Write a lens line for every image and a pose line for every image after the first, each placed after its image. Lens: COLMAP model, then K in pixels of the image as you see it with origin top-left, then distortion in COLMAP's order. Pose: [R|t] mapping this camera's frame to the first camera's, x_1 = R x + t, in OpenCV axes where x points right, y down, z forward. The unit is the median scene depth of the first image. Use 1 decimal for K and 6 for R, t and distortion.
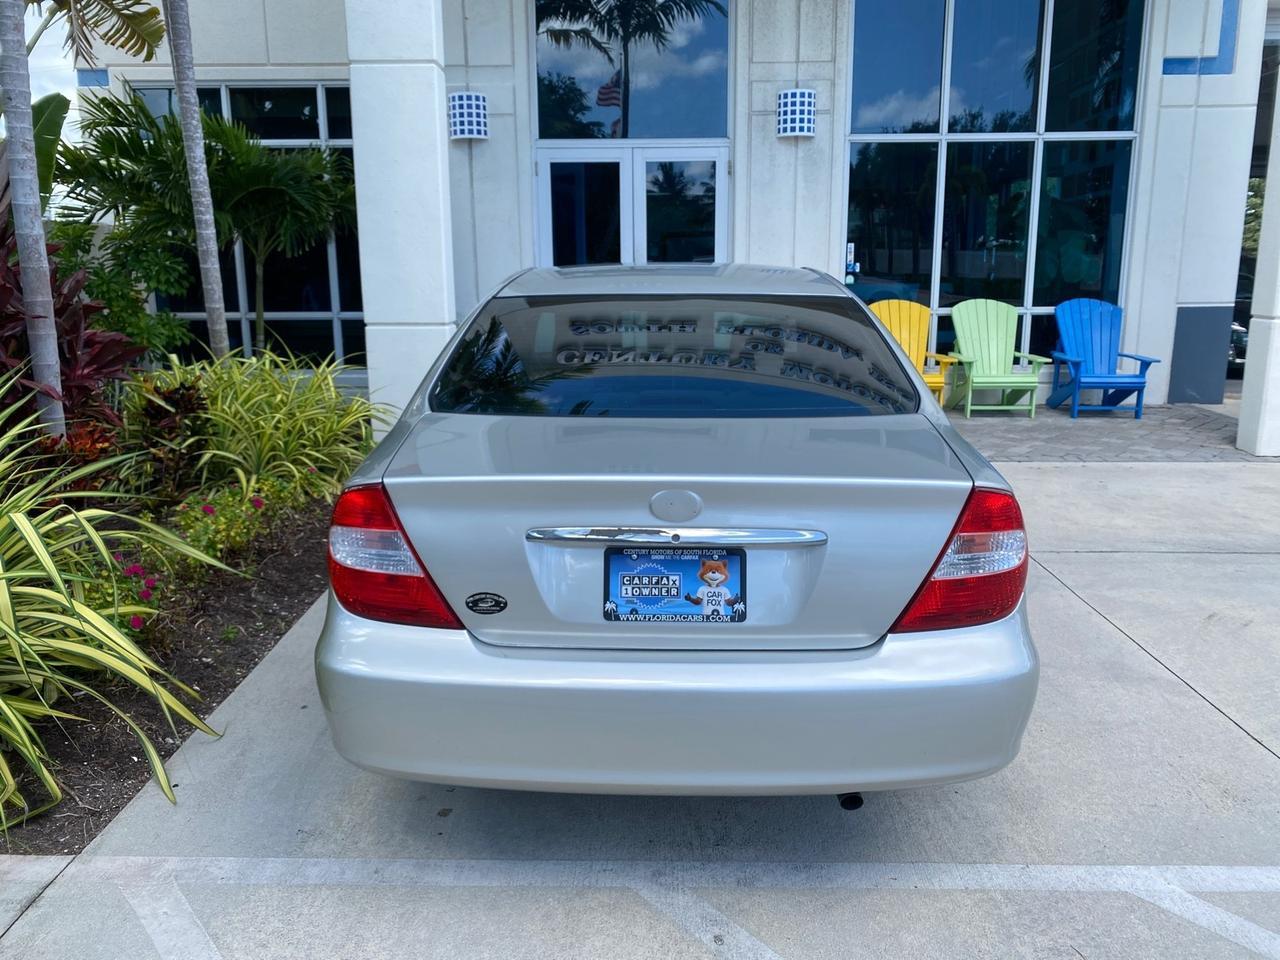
lens RADIAL K [[990.1, 0, 638.6], [0, 990.1, 463.5], [0, 0, 1]] dist [-0.002732, 0.007615]
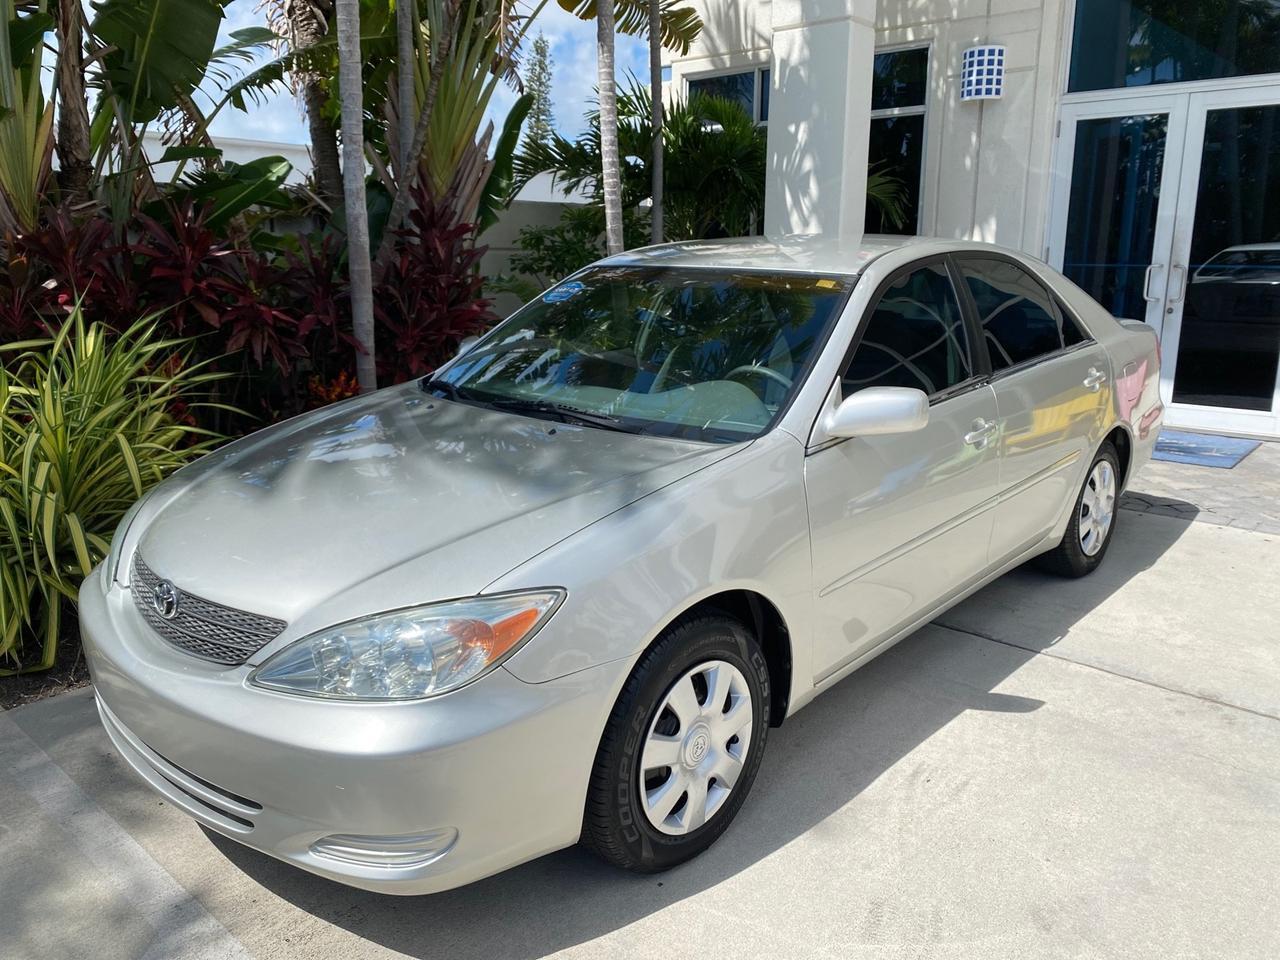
lens RADIAL K [[986.3, 0, 639.7], [0, 986.3, 460.3], [0, 0, 1]] dist [0.004853, -0.001575]
pose [[0.752697, 0.147769, -0.641570, 0.245570], [-0.137136, 0.988301, 0.066741, -0.034473], [0.643927, 0.037746, 0.764156, 0.173225]]
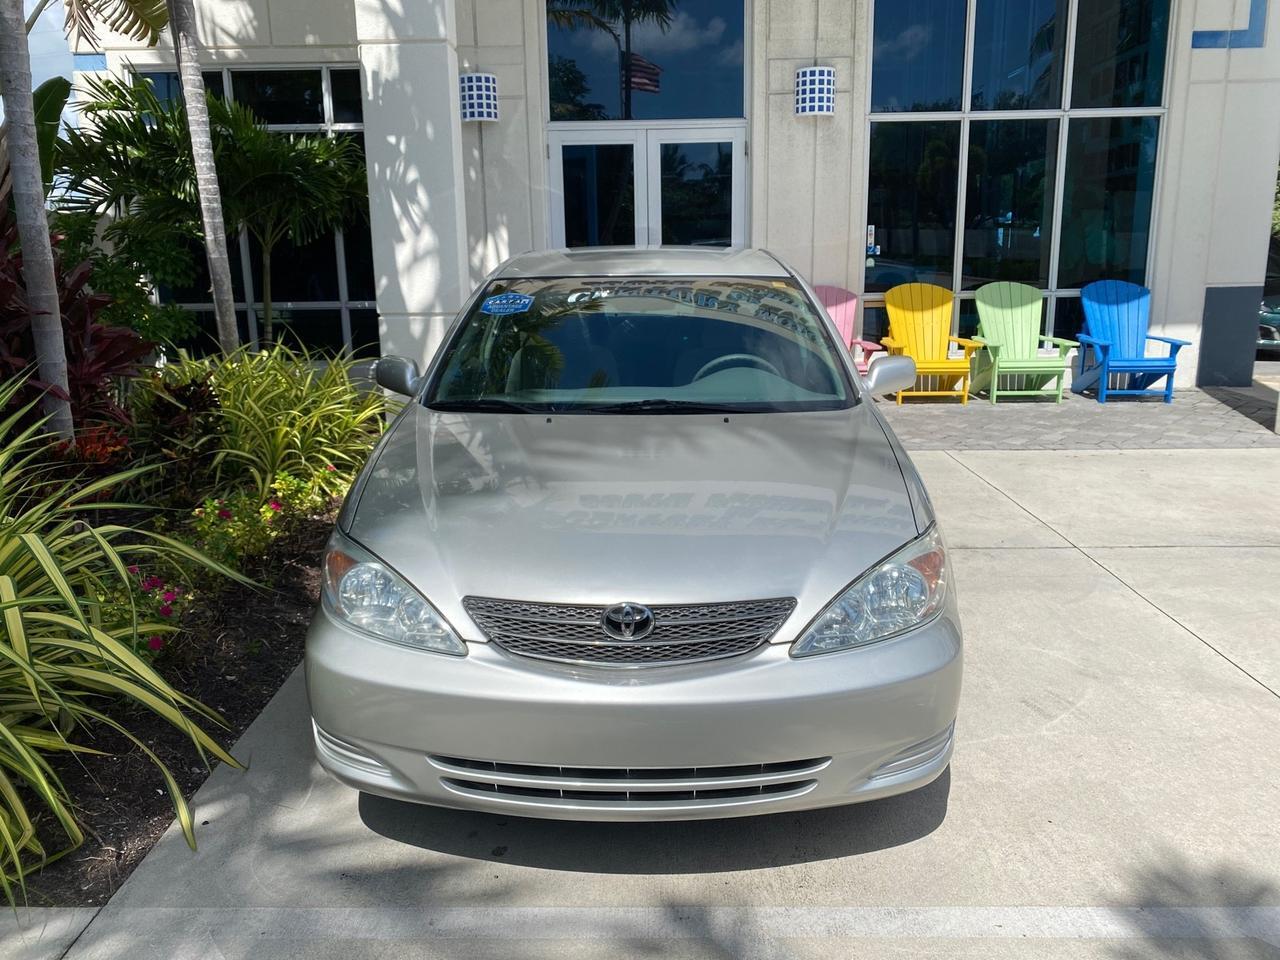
lens RADIAL K [[986.3, 0, 639.7], [0, 986.3, 460.3], [0, 0, 1]] dist [0.004853, -0.001575]
pose [[0.999948, -0.010024, 0.002051, -0.021451], [0.009995, 0.999858, 0.013554, -0.007771], [-0.002187, -0.013533, 0.999906, 0.028745]]
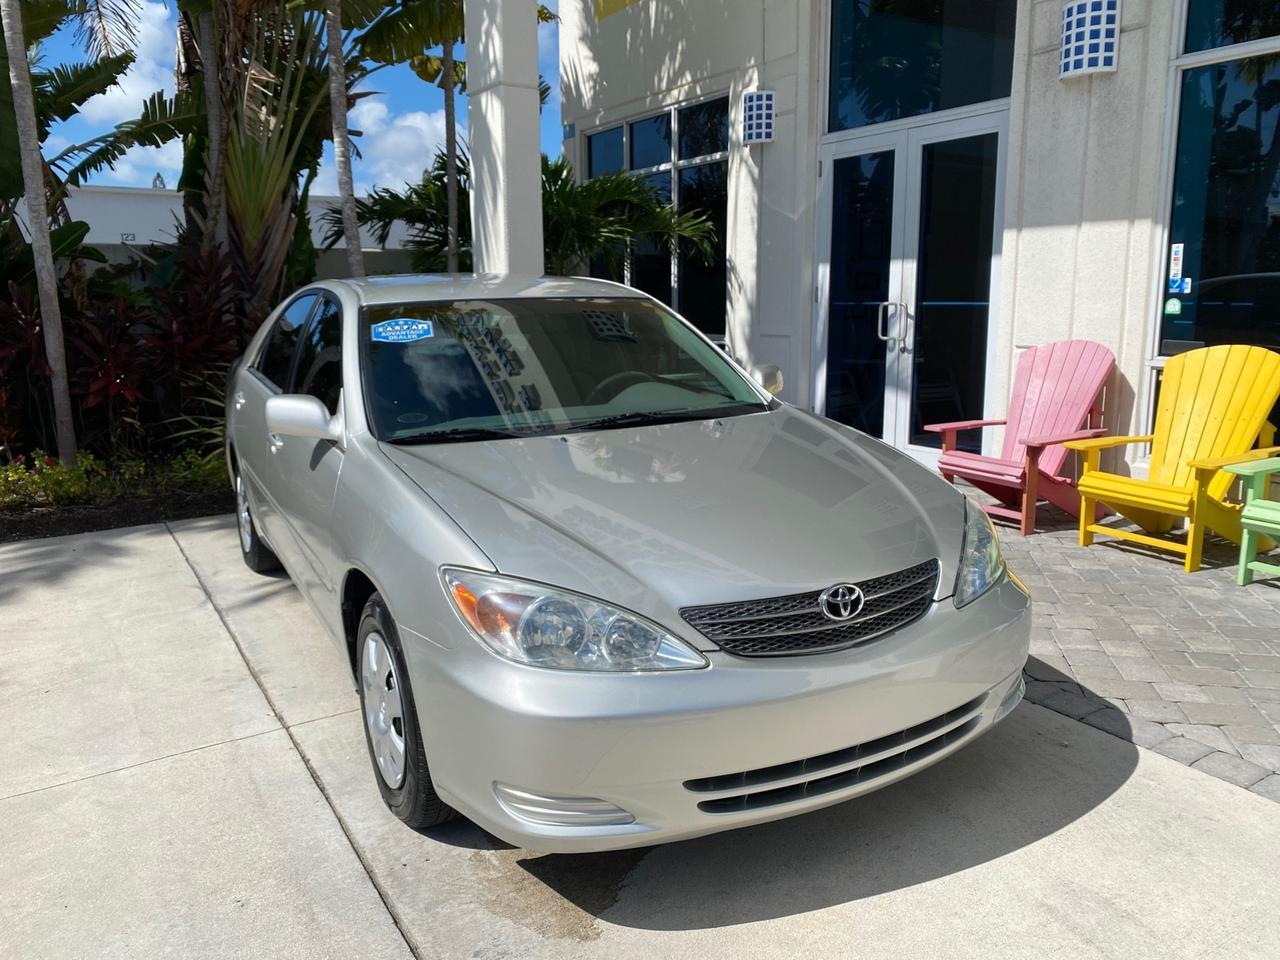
lens RADIAL K [[980.7, 0, 637.9], [0, 980.7, 465.5], [0, 0, 1]] dist [0.012401, -0.003771]
pose [[0.537236, 0.151160, -0.829776, 0.645387], [-0.160631, 0.984139, 0.075280, -0.104799], [0.827995, 0.092845, 0.552996, 0.515471]]
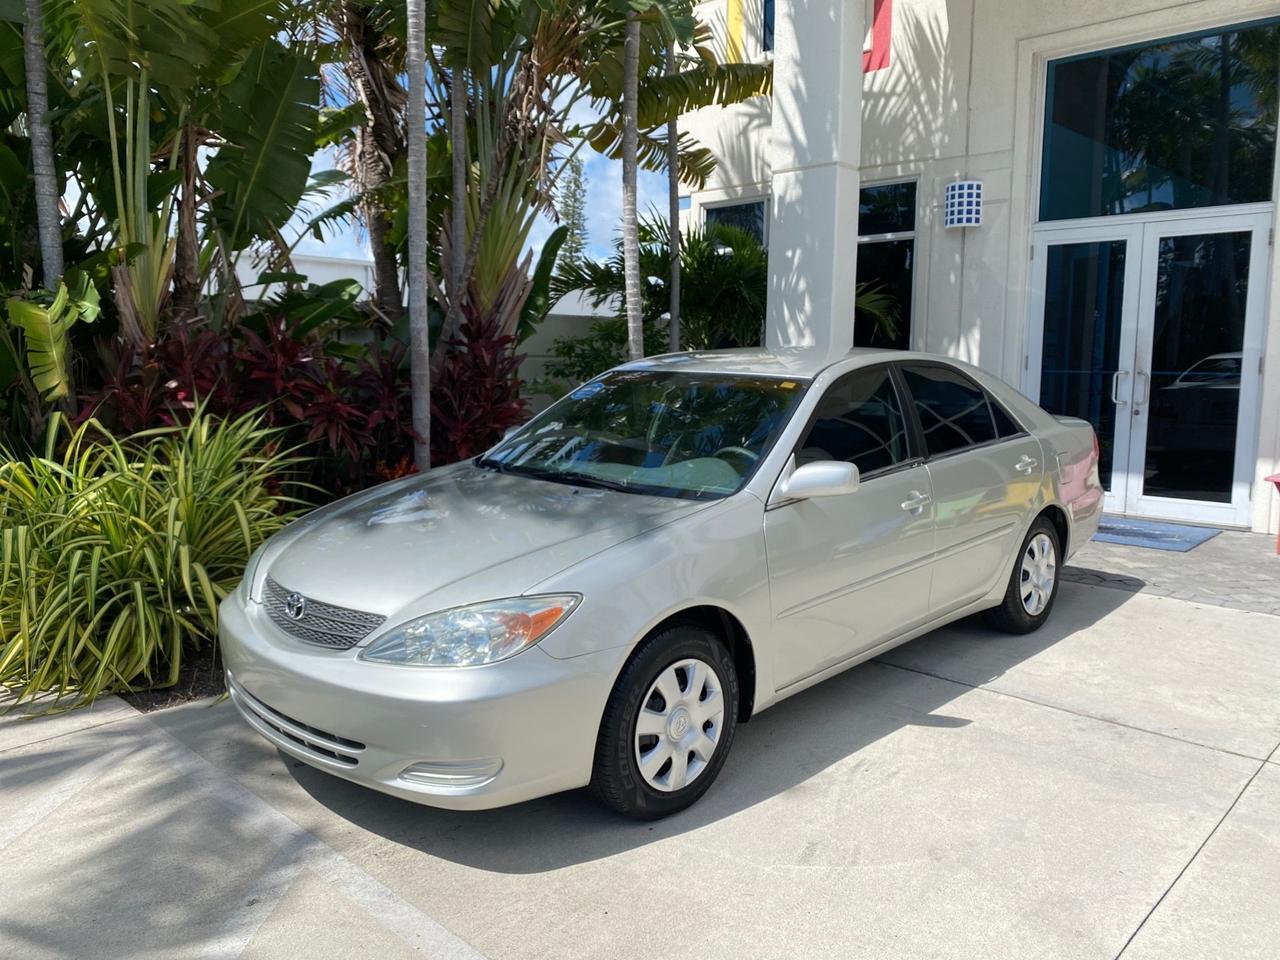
lens RADIAL K [[986.3, 0, 639.7], [0, 986.3, 460.3], [0, 0, 1]] dist [0.004853, -0.001575]
pose [[0.732029, 0.084261, -0.676042, 0.326315], [-0.143952, 0.989047, -0.032601, -0.022168], [0.665891, 0.121182, 0.736141, 0.100591]]
